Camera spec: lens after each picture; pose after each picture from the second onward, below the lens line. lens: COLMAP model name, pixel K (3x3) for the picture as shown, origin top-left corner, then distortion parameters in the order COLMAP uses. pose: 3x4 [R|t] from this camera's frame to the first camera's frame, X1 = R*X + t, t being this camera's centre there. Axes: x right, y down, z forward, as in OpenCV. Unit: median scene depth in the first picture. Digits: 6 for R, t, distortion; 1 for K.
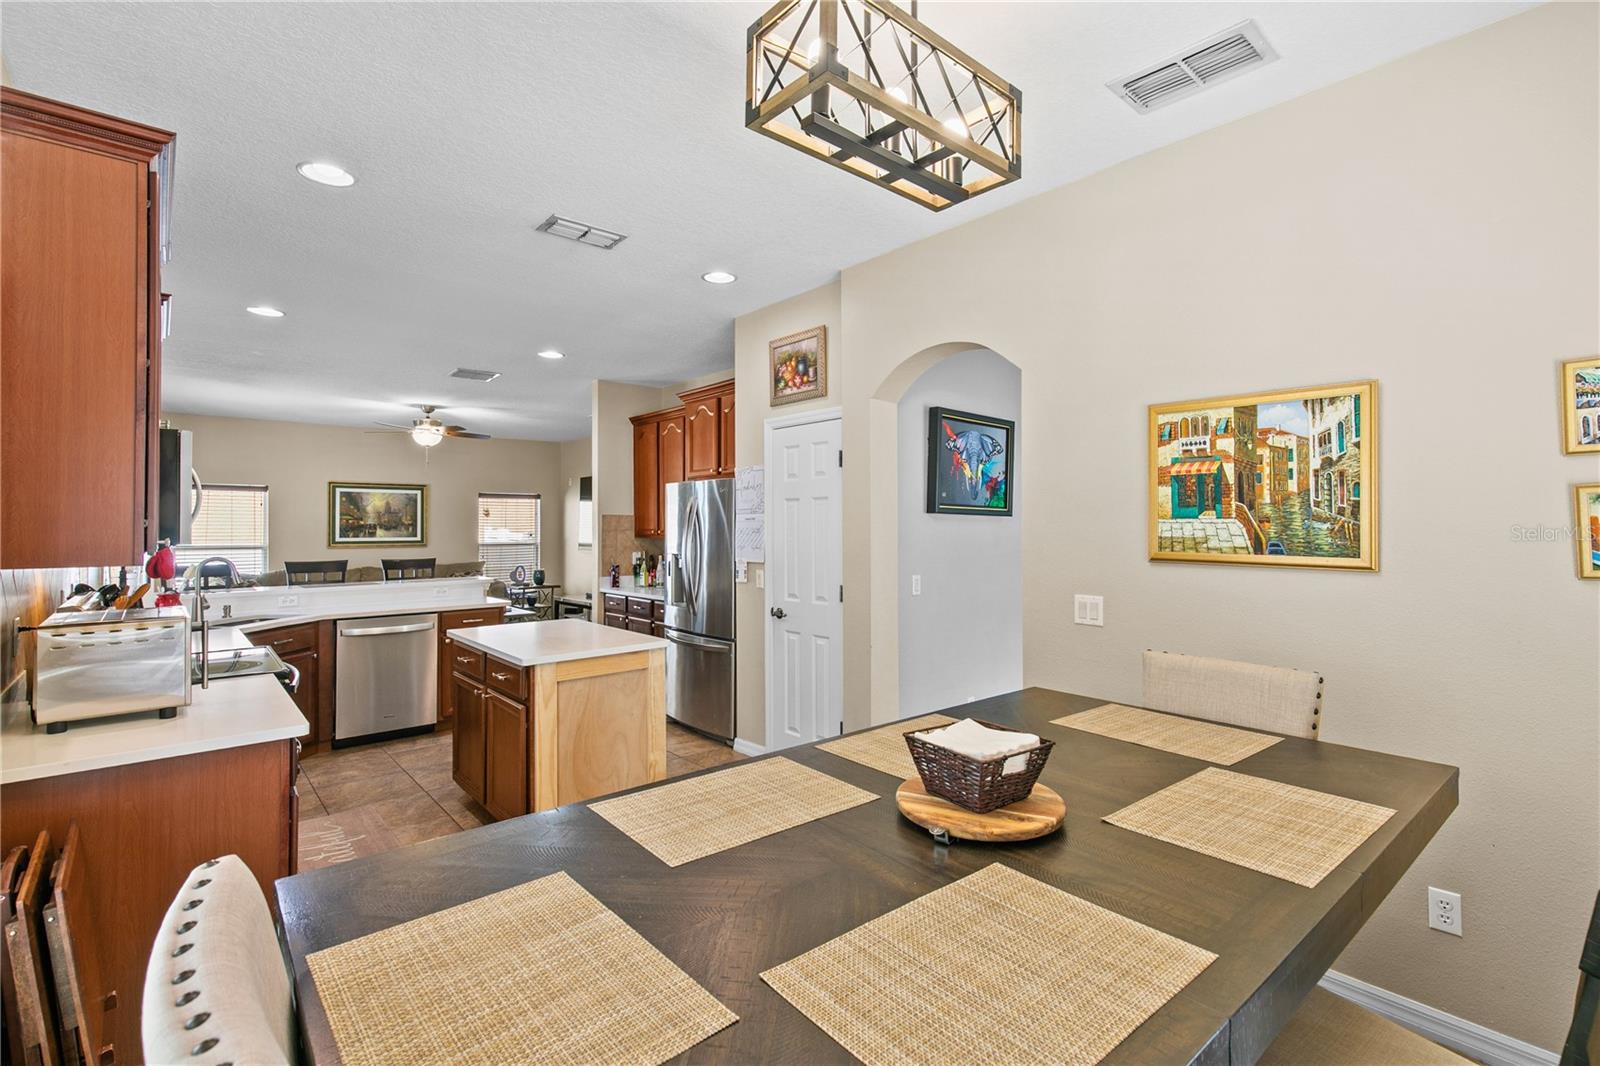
lens RADIAL K [[743.5, 0, 824.1], [0, 743.5, 521.6], [0, 0, 1]] dist [0.002986, 0.000199]
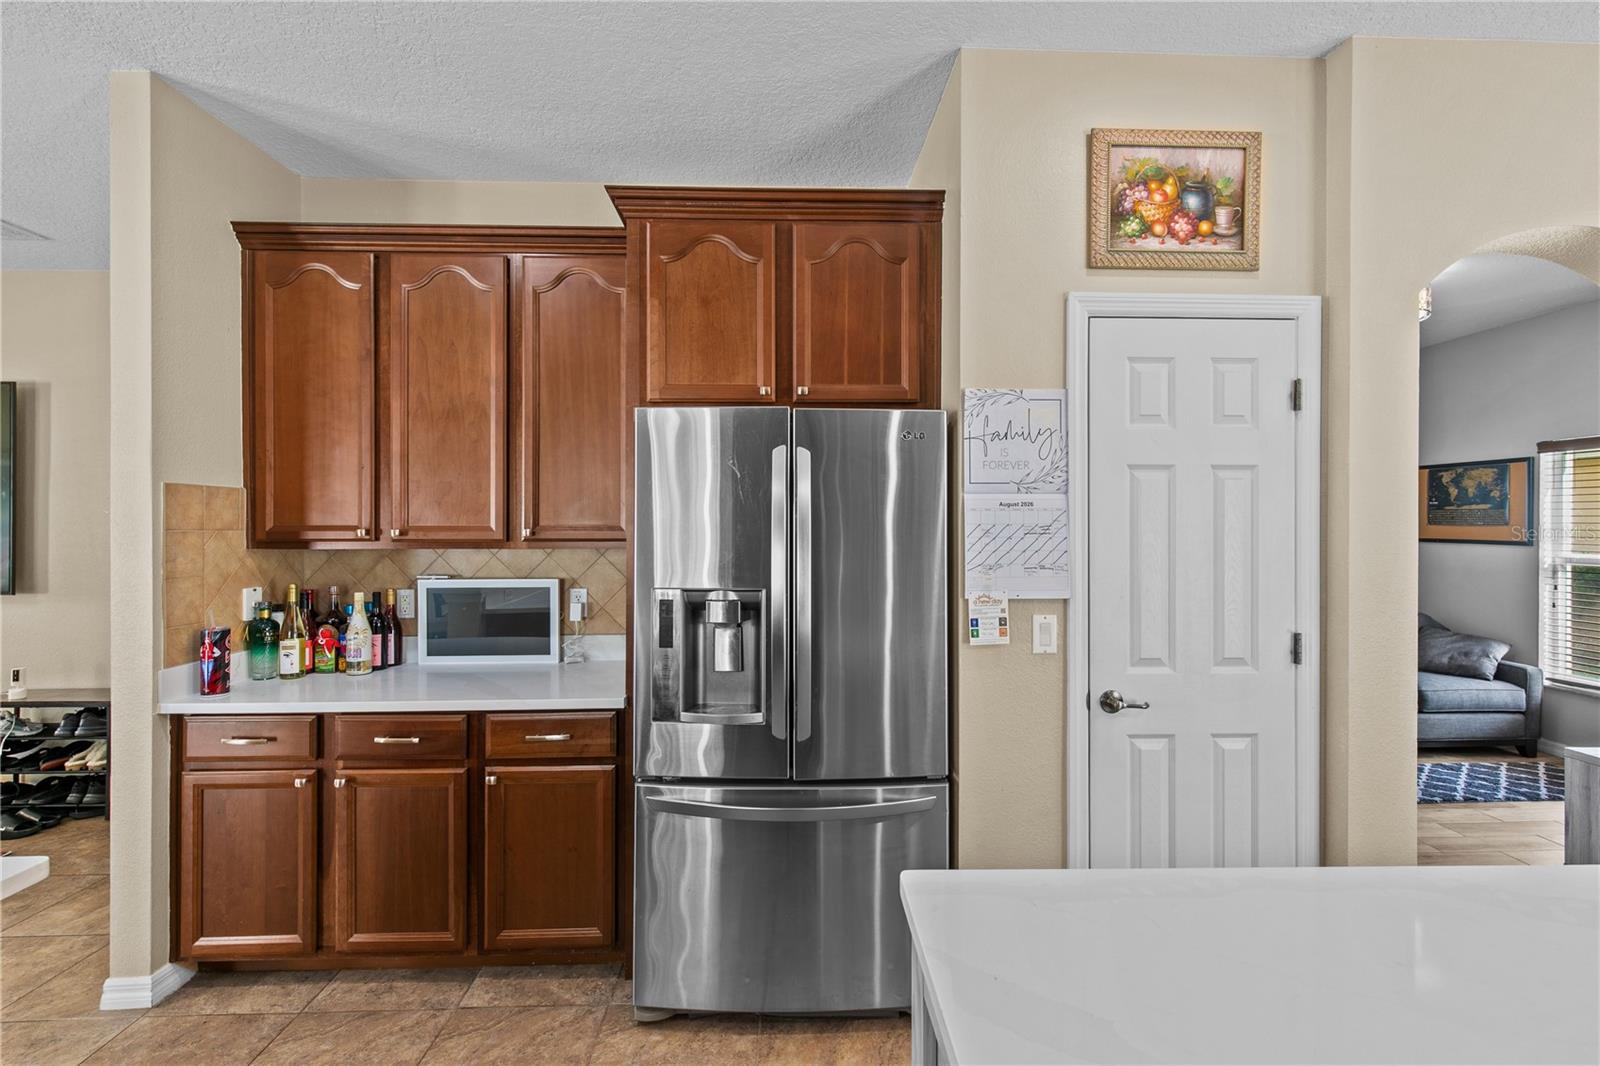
lens RADIAL K [[710.5, 0, 810.8], [0, 710.5, 531.0], [0, 0, 1]] dist [0.004973, 0.000262]
pose [[0.638376, 0.002675, 0.769720, -0.418859], [-0.009320, 0.999948, 0.004254, 0.009941], [-0.769668, -0.009890, 0.638368, 0.665096]]
